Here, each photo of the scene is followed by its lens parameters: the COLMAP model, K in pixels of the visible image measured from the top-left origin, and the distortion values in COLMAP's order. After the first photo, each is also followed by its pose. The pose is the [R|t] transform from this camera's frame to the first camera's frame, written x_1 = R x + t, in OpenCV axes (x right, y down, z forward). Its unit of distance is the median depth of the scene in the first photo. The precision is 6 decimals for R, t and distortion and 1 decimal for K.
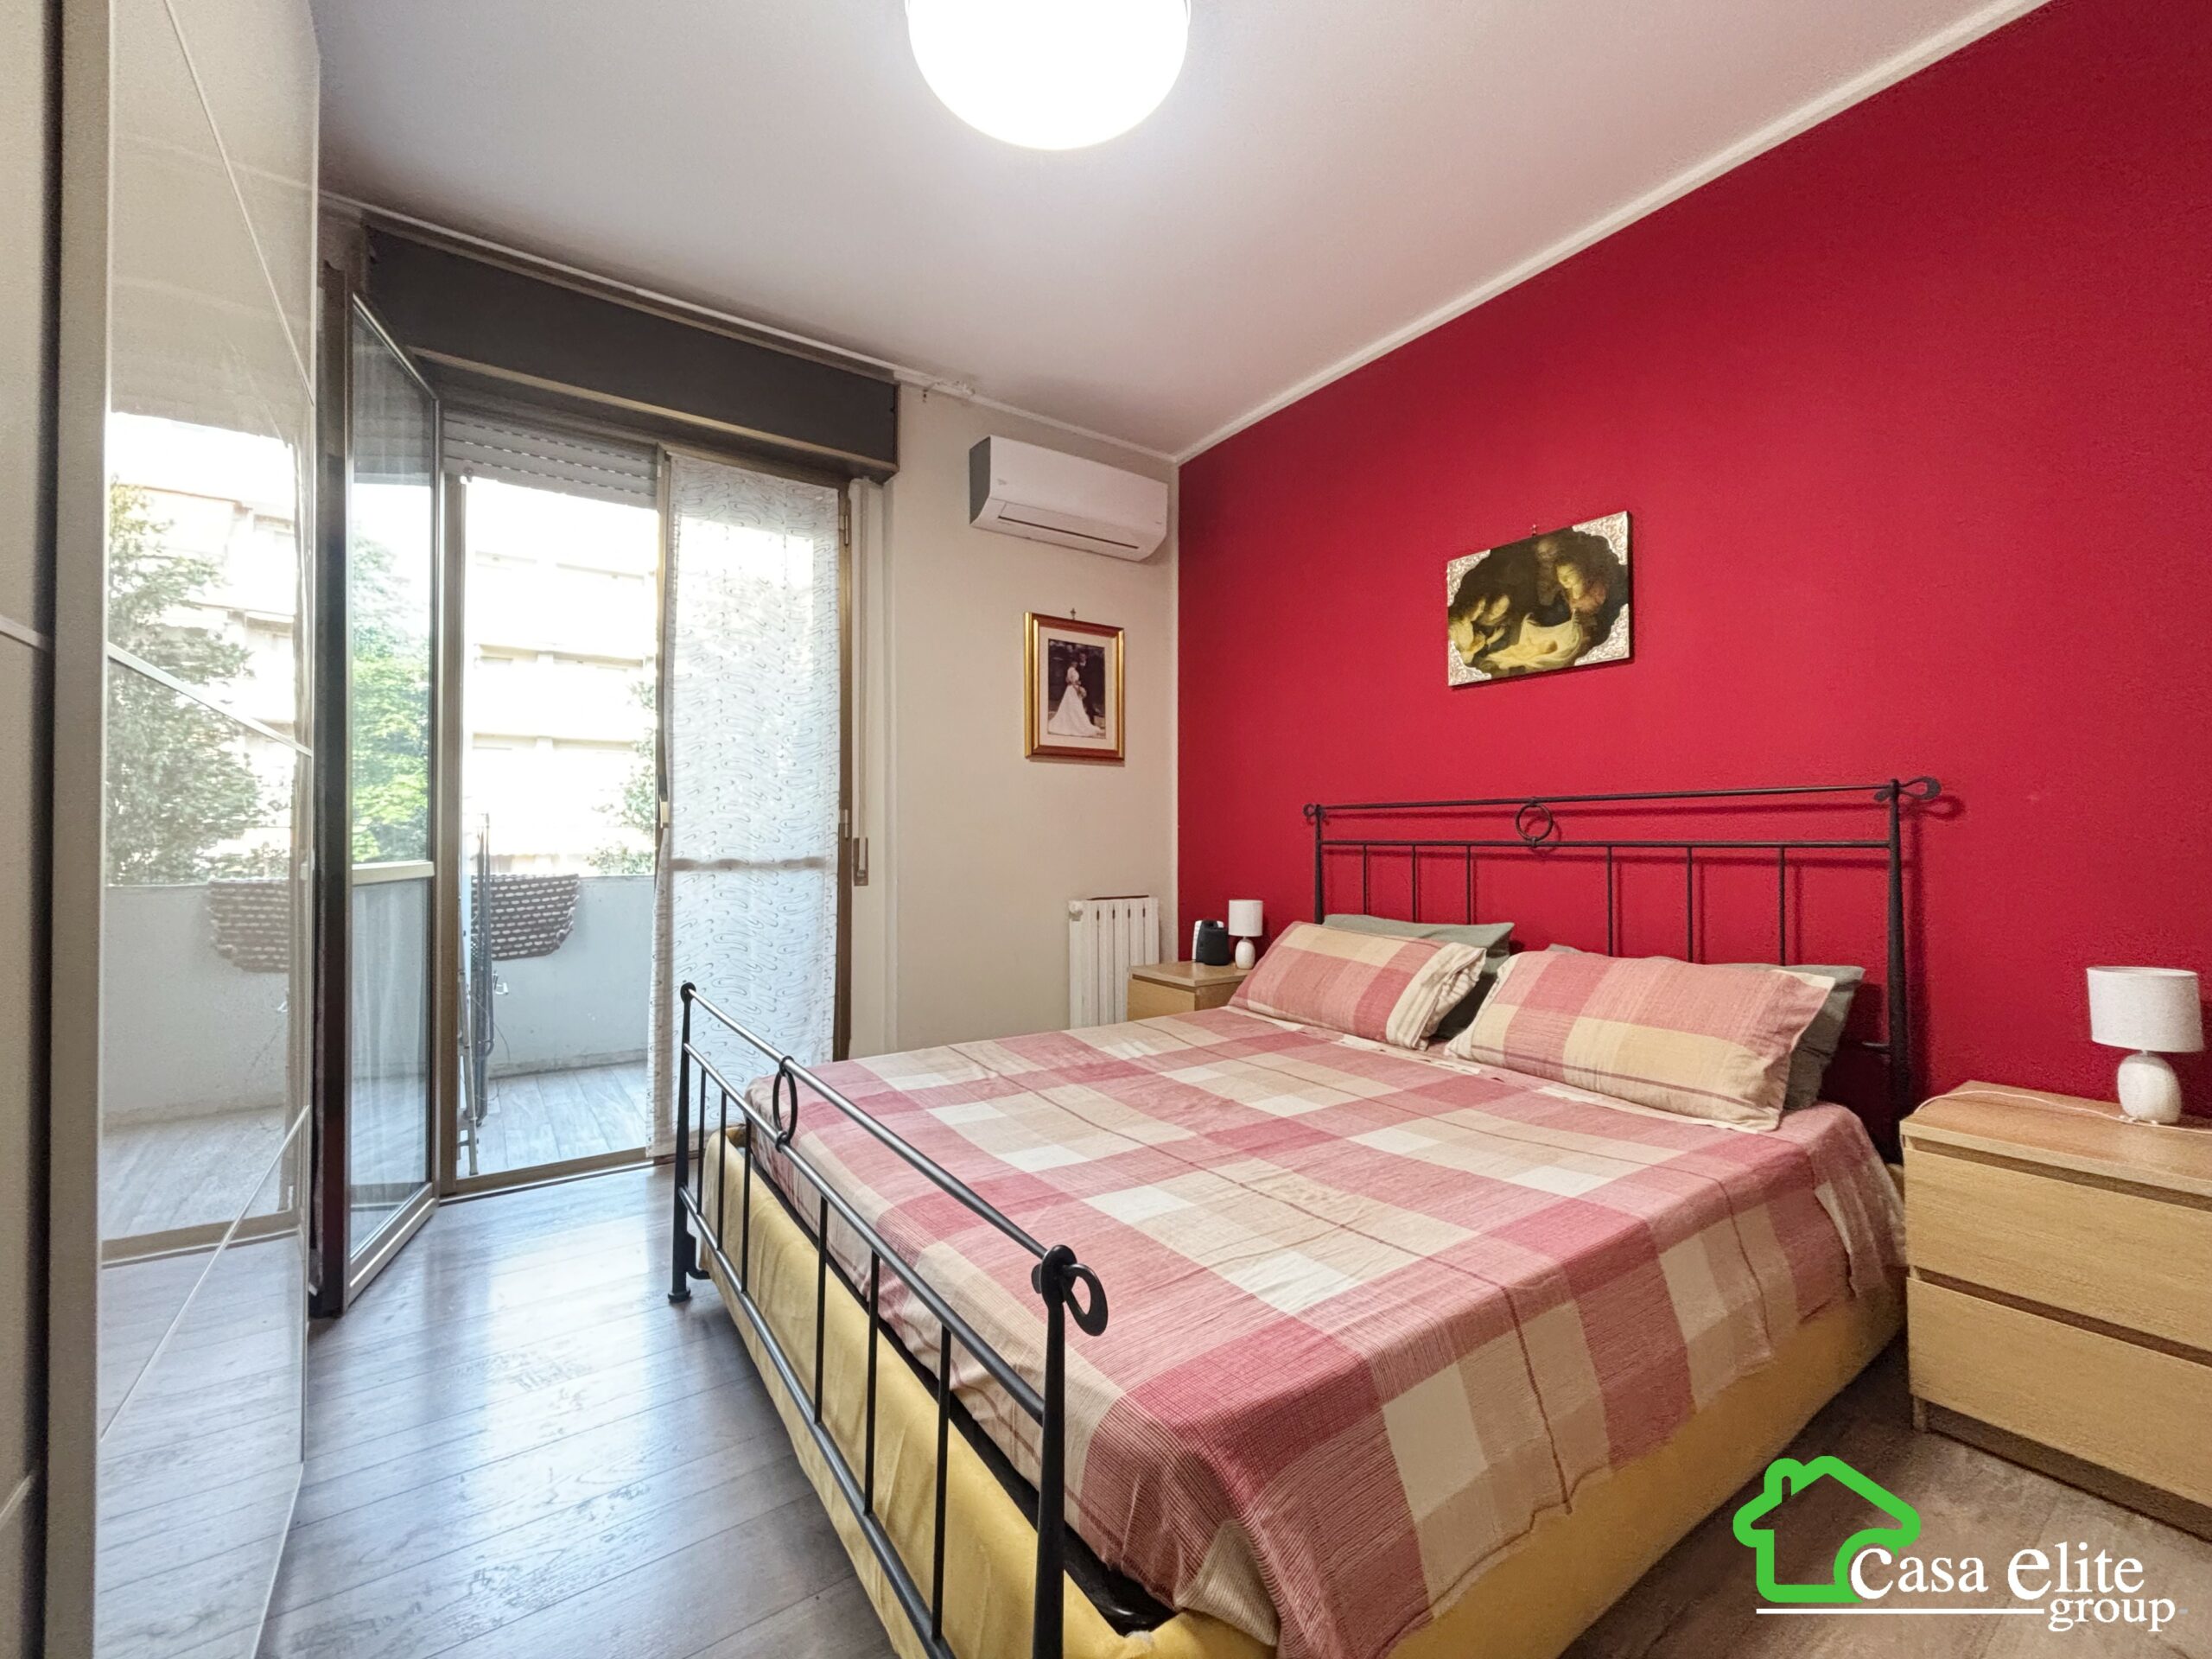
lens RADIAL K [[895.9, 0, 1084.8], [0, 895.9, 826.7], [0, 0, 1]] dist [0.008440, 0.001189]
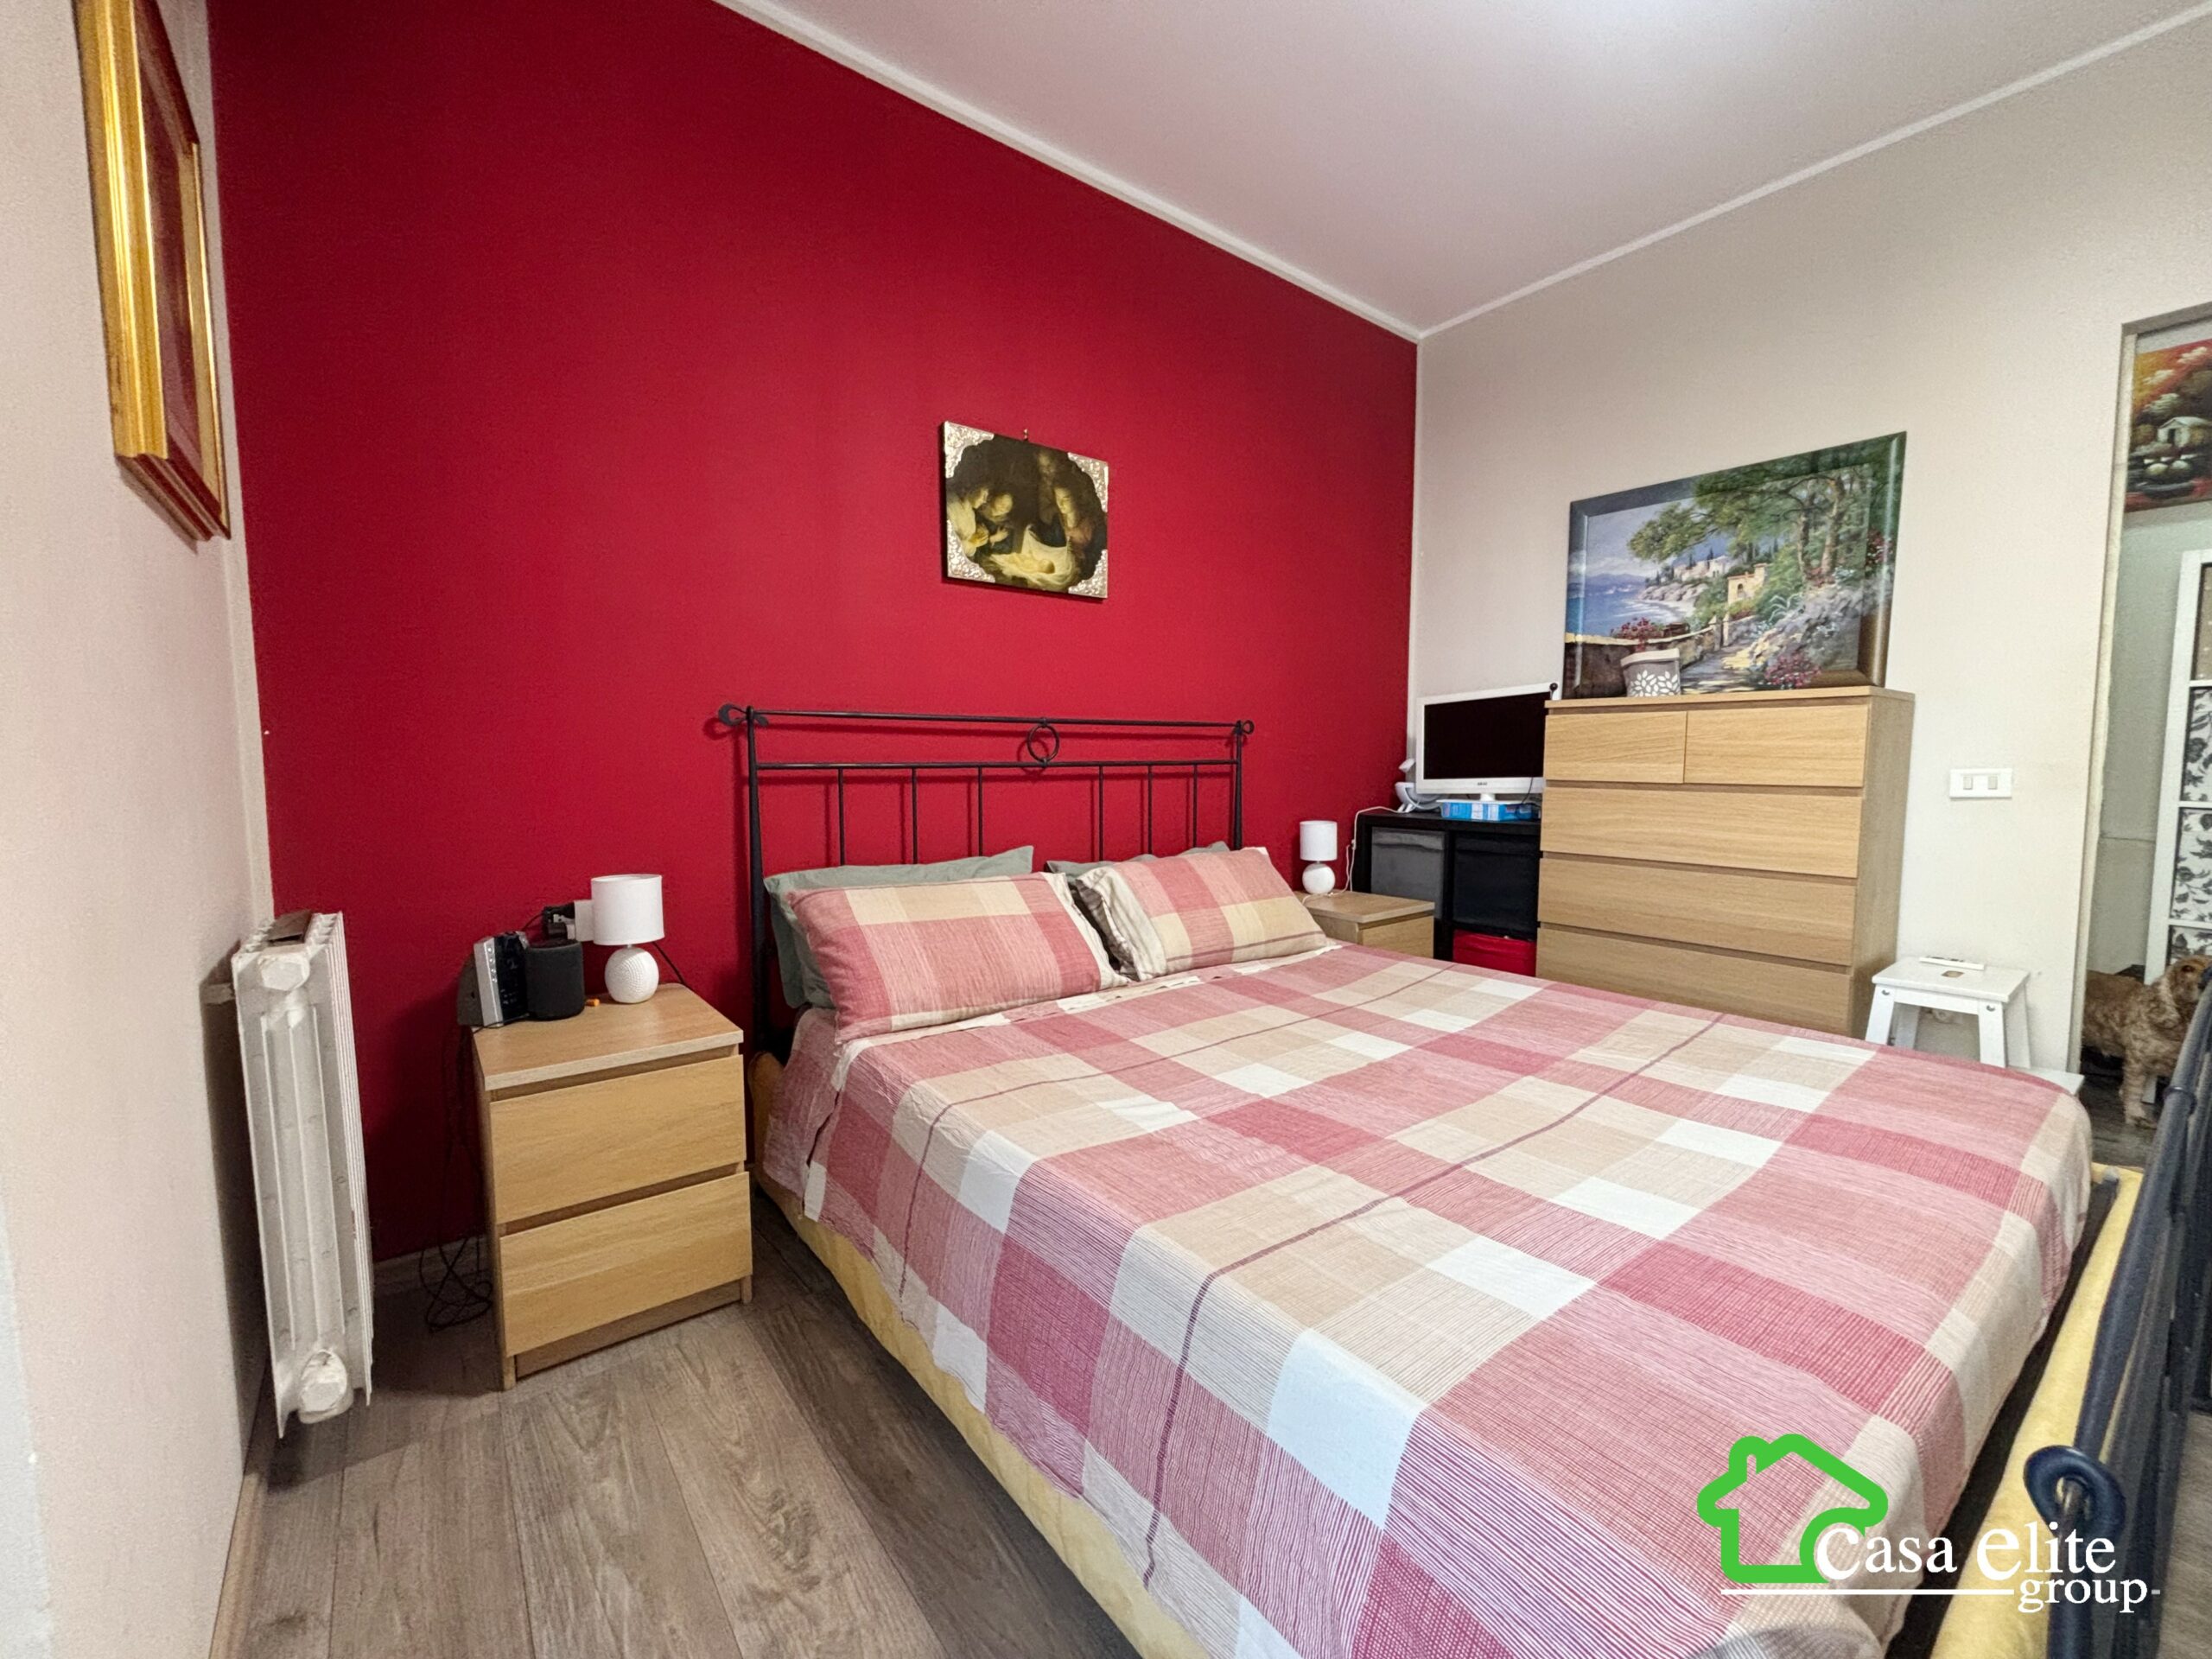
lens RADIAL K [[891.7, 0, 1089.4], [0, 891.7, 840.6], [0, 0, 1]] dist [0.012633, 0.000153]
pose [[-0.064153, -0.092094, 0.993682, -0.470817], [-0.007641, 0.995749, 0.091792, 0.011008], [-0.997911, -0.001704, -0.064584, 0.958299]]
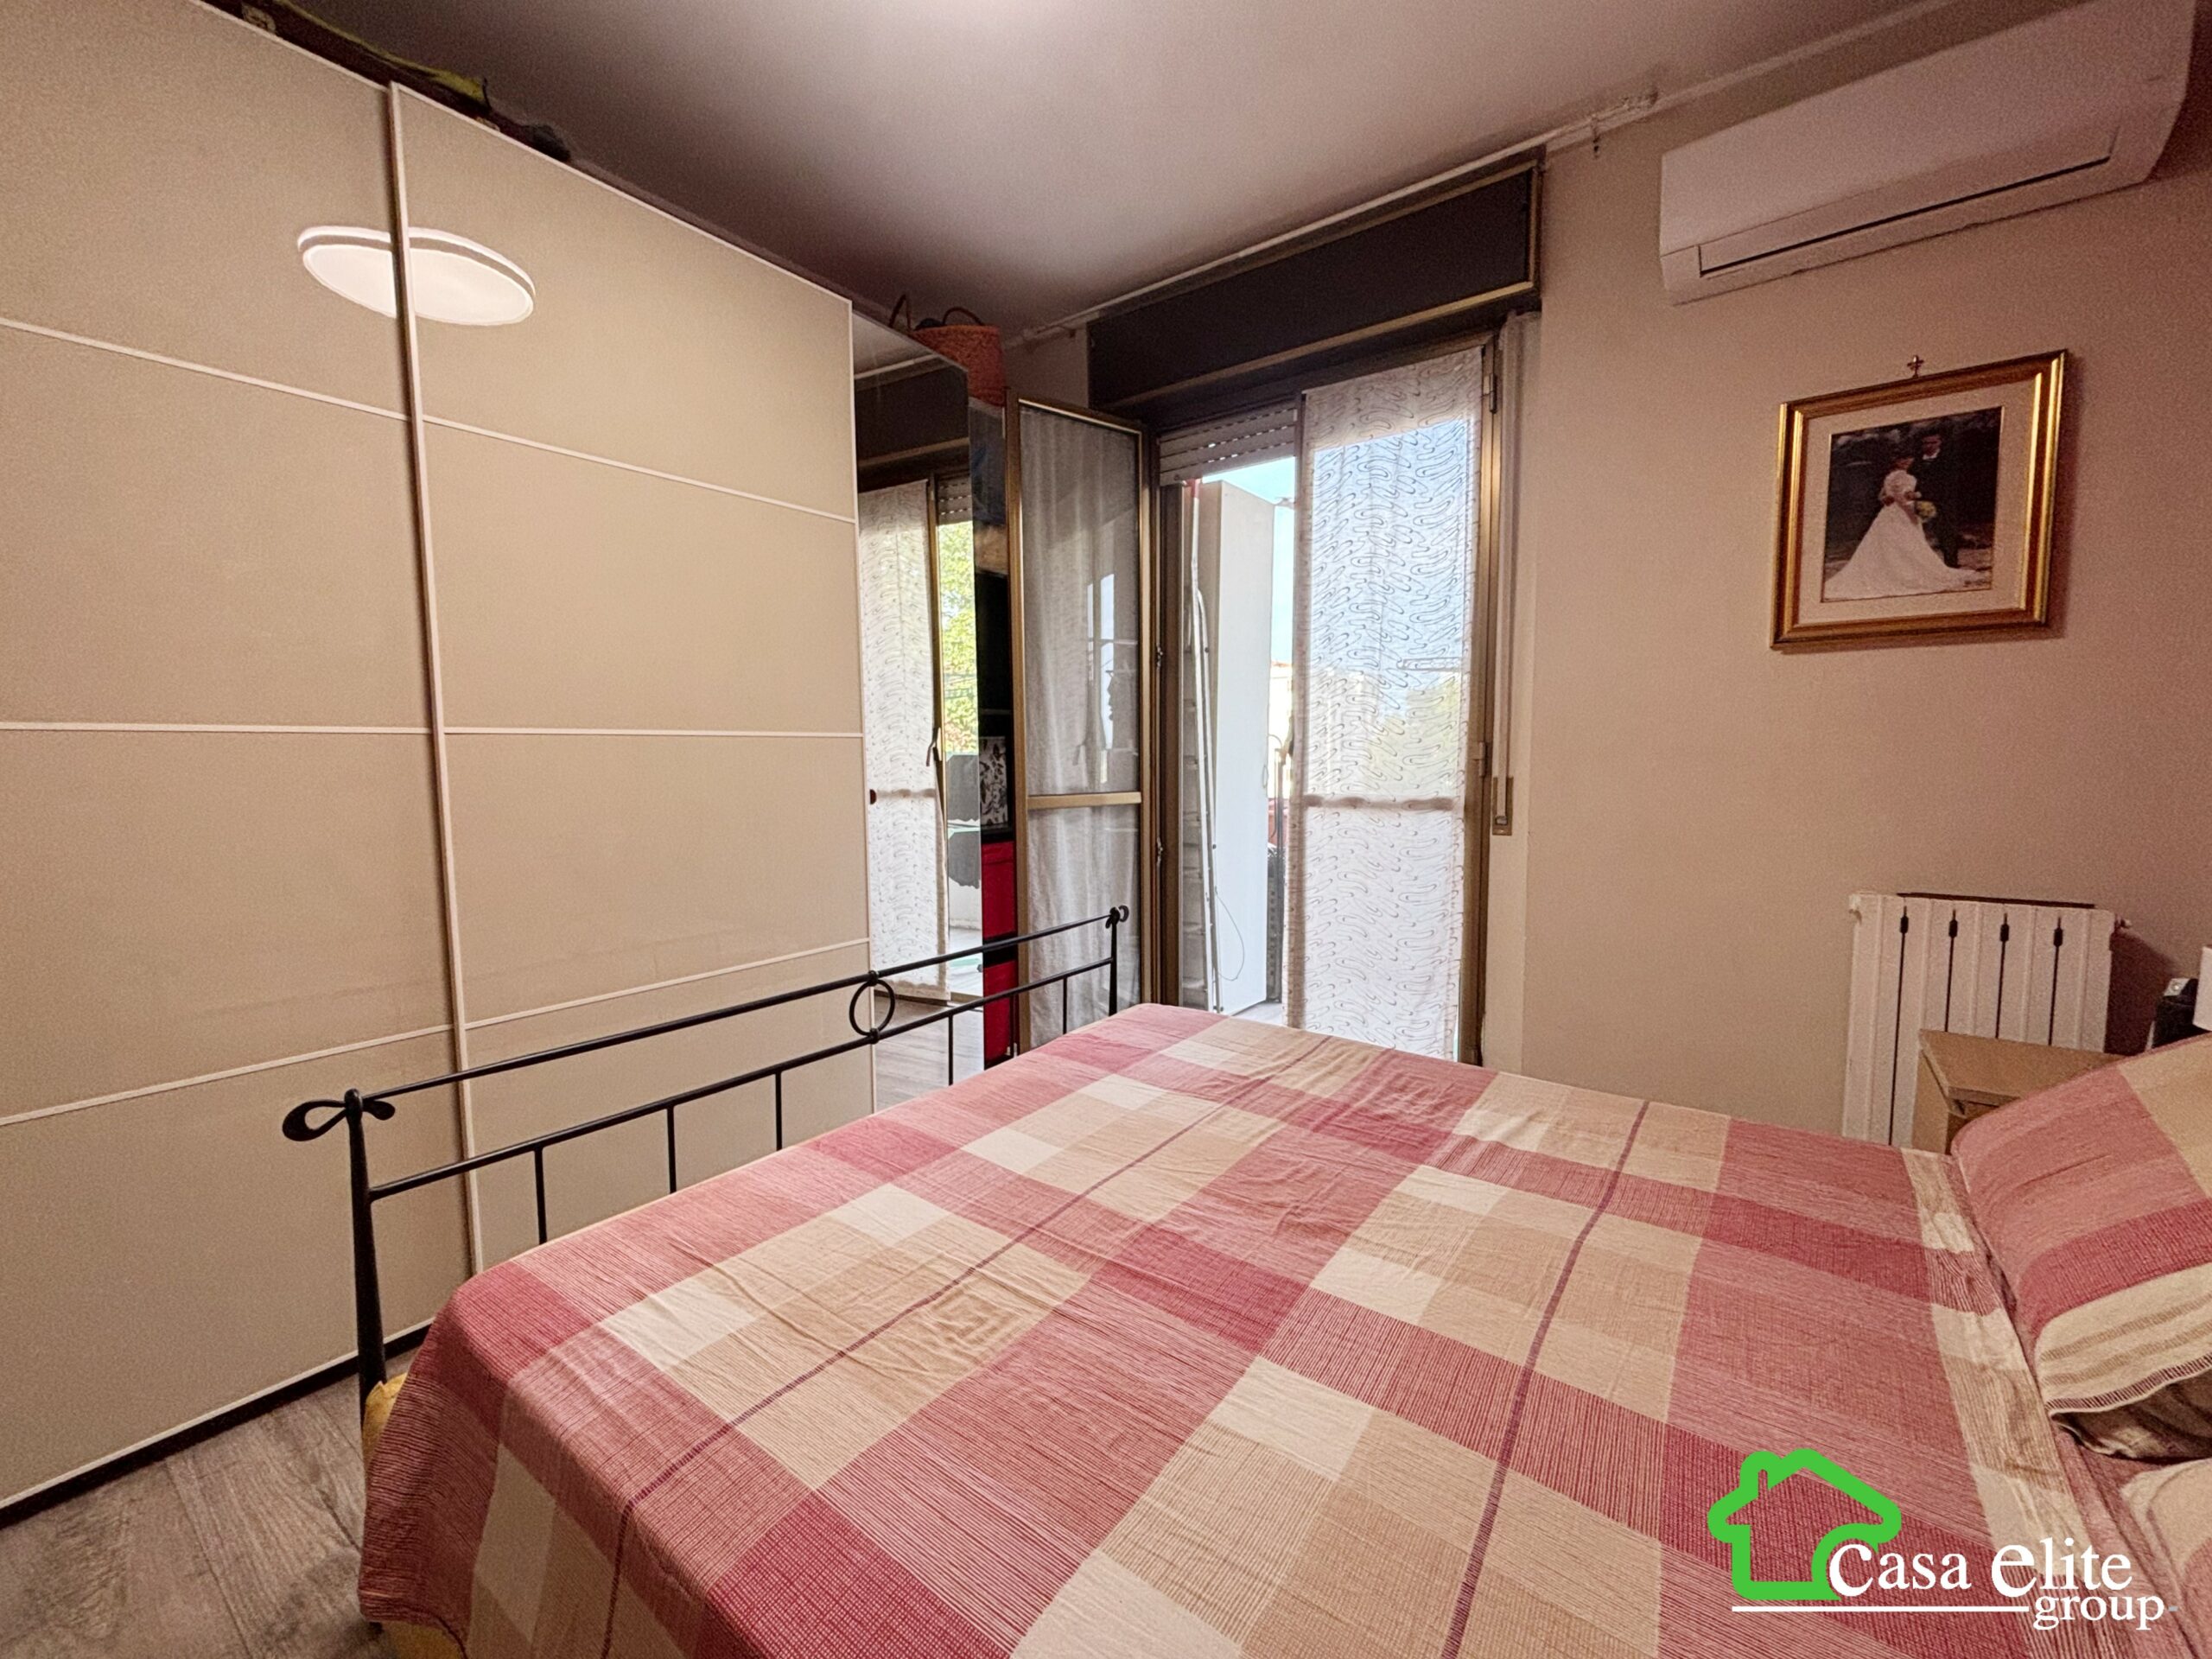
lens RADIAL K [[895.9, 0, 1084.8], [0, 895.9, 826.7], [0, 0, 1]] dist [0.008440, 0.001189]
pose [[0.324669, 0.077104, -0.942680, 0.487604], [0.021113, 0.995833, 0.088723, -0.027516], [0.945592, -0.048708, 0.321688, 0.460267]]
